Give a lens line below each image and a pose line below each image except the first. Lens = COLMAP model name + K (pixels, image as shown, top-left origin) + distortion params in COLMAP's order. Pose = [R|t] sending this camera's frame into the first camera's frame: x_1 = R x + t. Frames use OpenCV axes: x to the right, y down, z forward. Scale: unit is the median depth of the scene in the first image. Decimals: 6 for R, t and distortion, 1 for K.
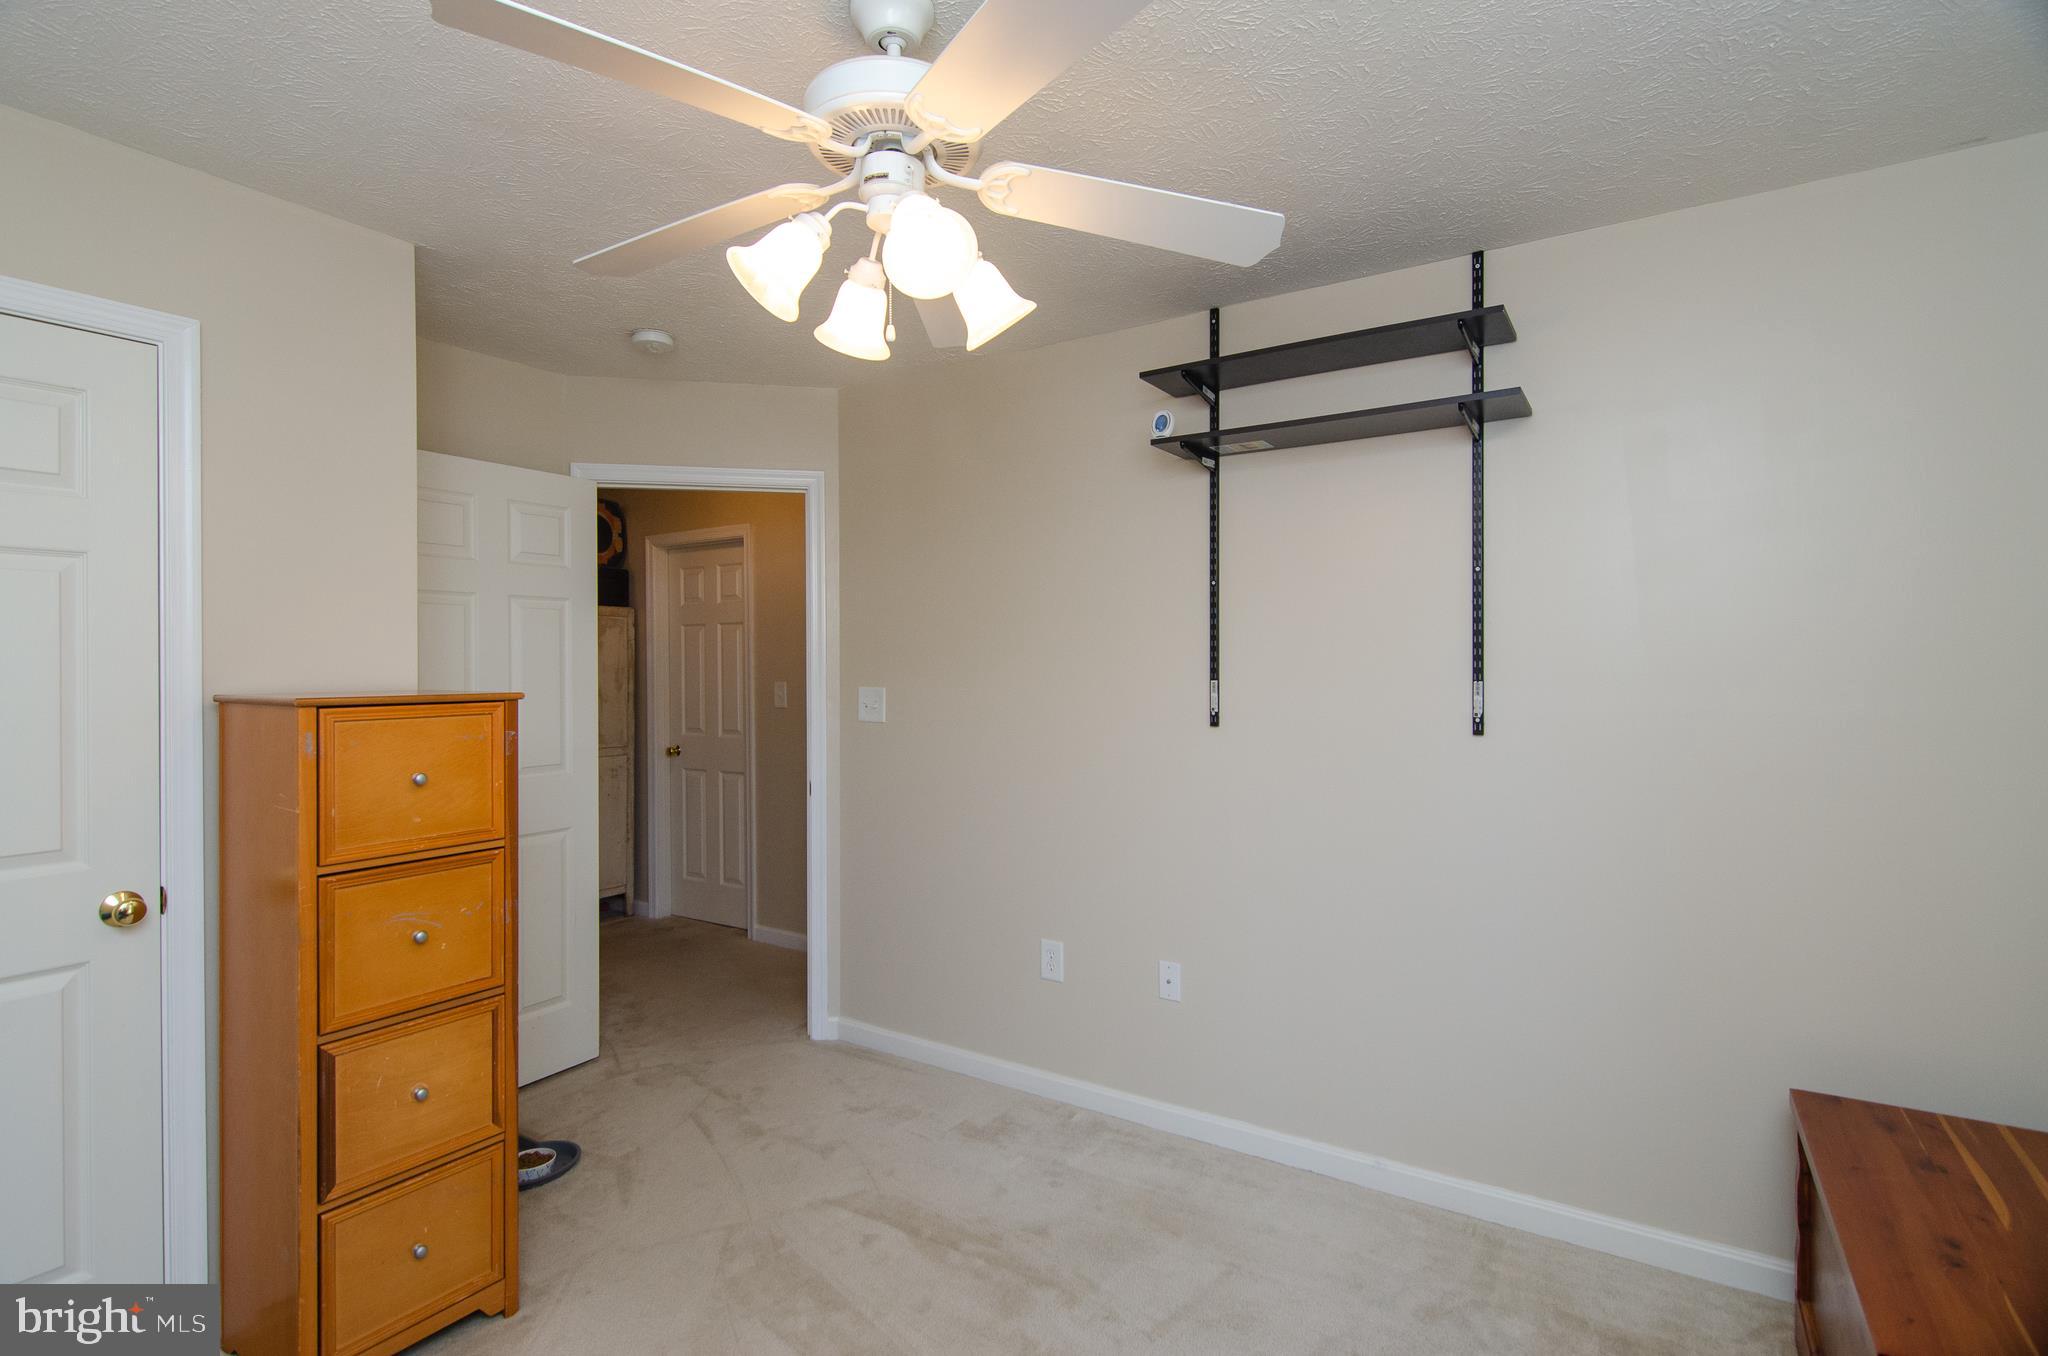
lens RADIAL K [[992.0, 0, 1020.0], [0, 992.0, 633.3], [0, 0, 1]] dist [0.000487, -0.010219]
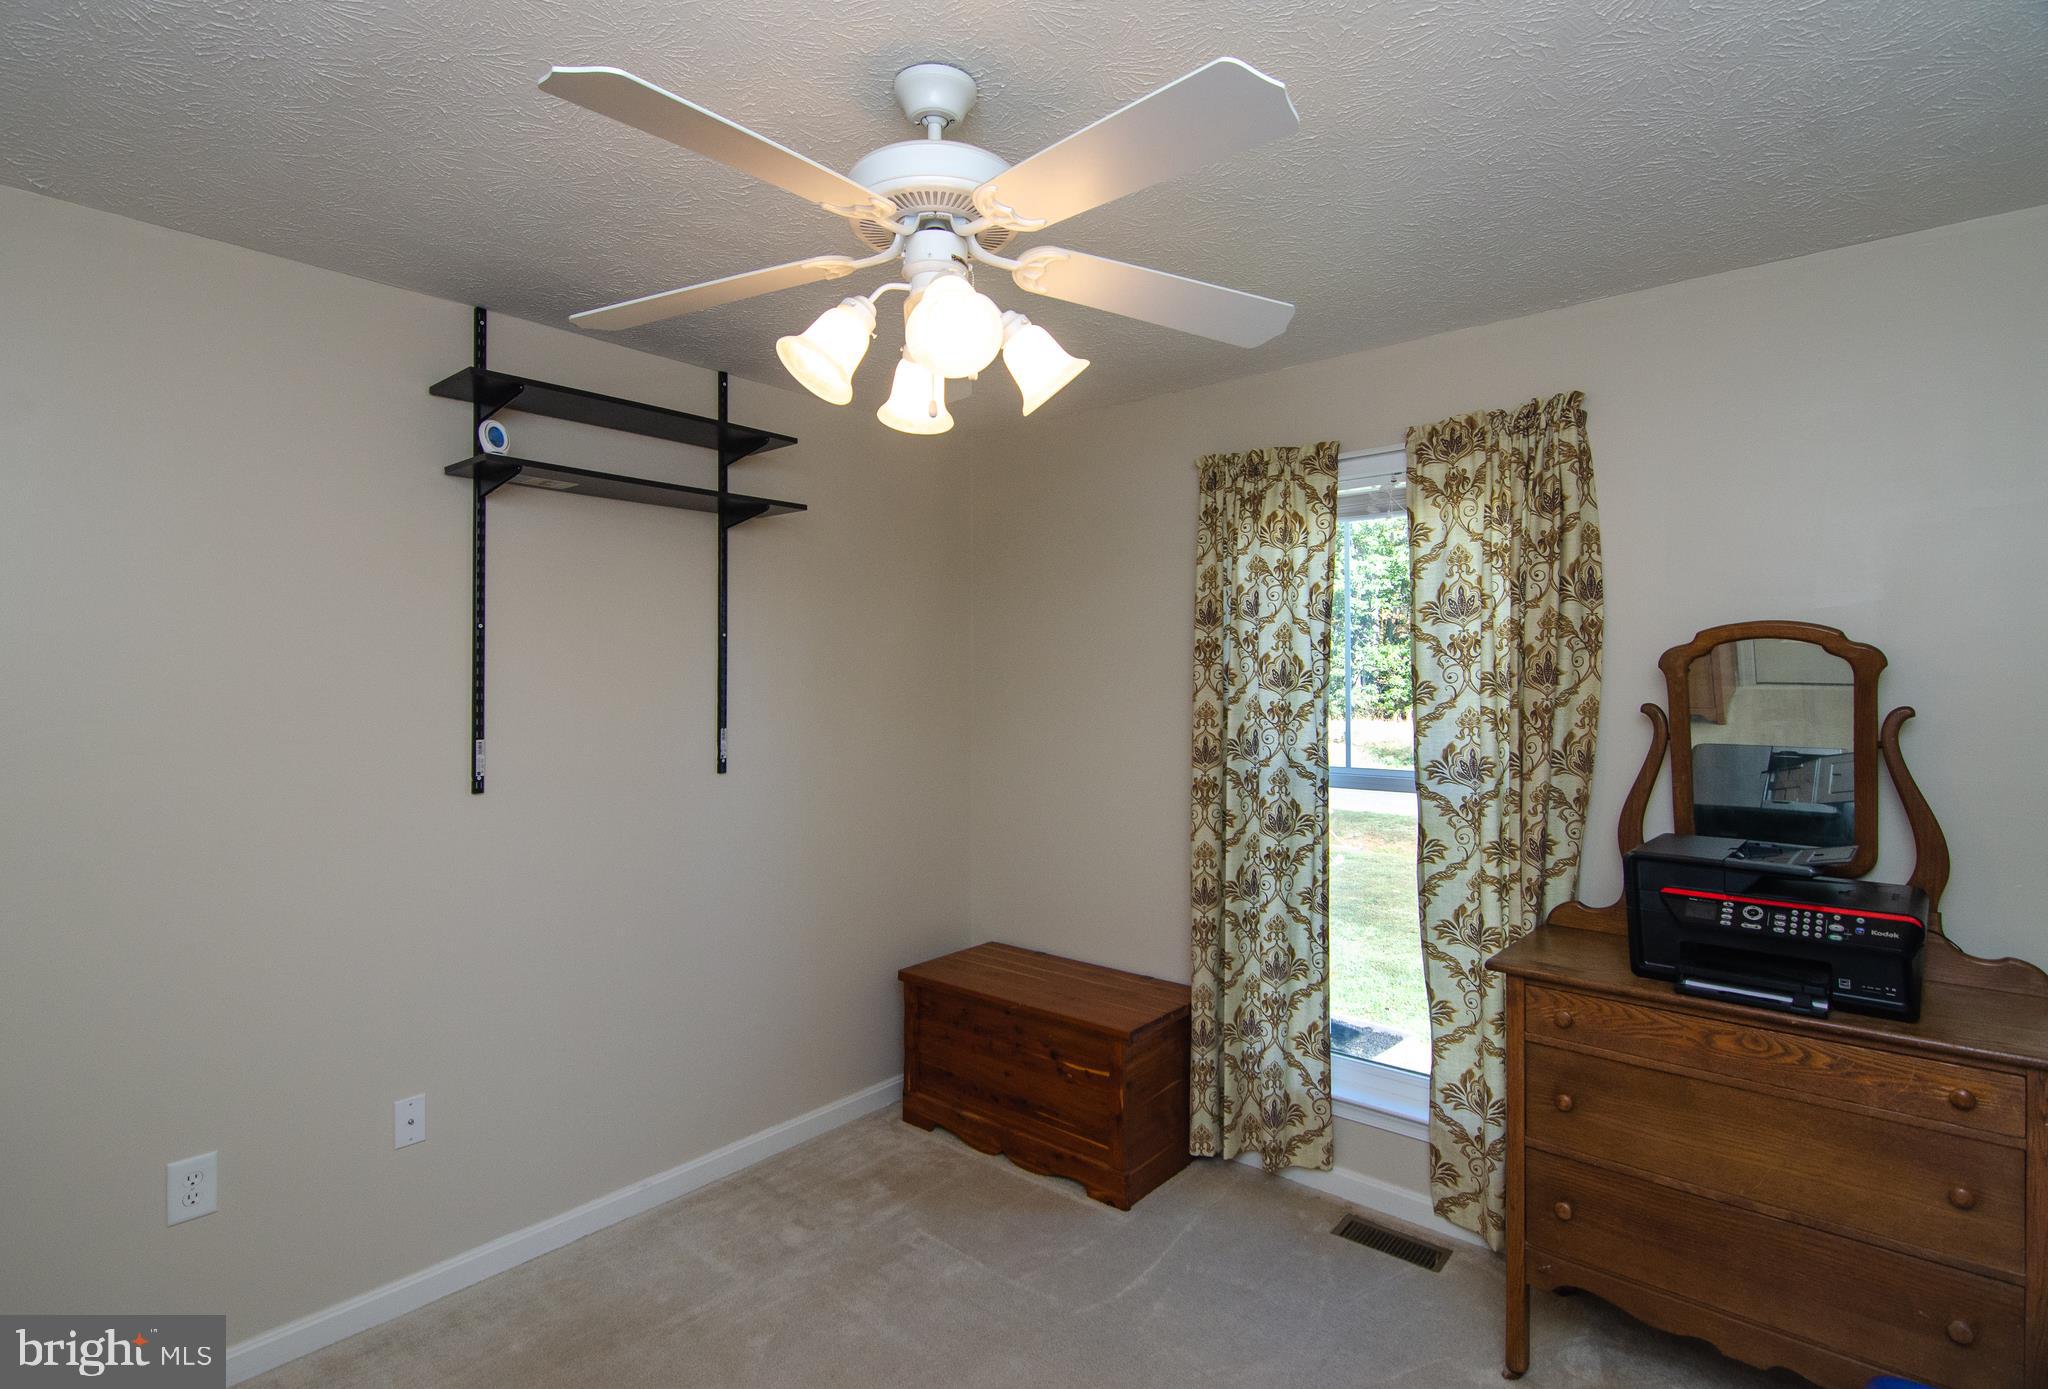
lens RADIAL K [[1015.7, 0, 1024.0], [0, 1015.7, 694.5], [0, 0, 1]] dist [0.029083, -0.000317]
pose [[0.122883, 0.010769, 0.992363, -0.681432], [-0.006031, 0.999931, -0.010104, 0.015657], [-0.992403, -0.004743, 0.122940, 0.455958]]
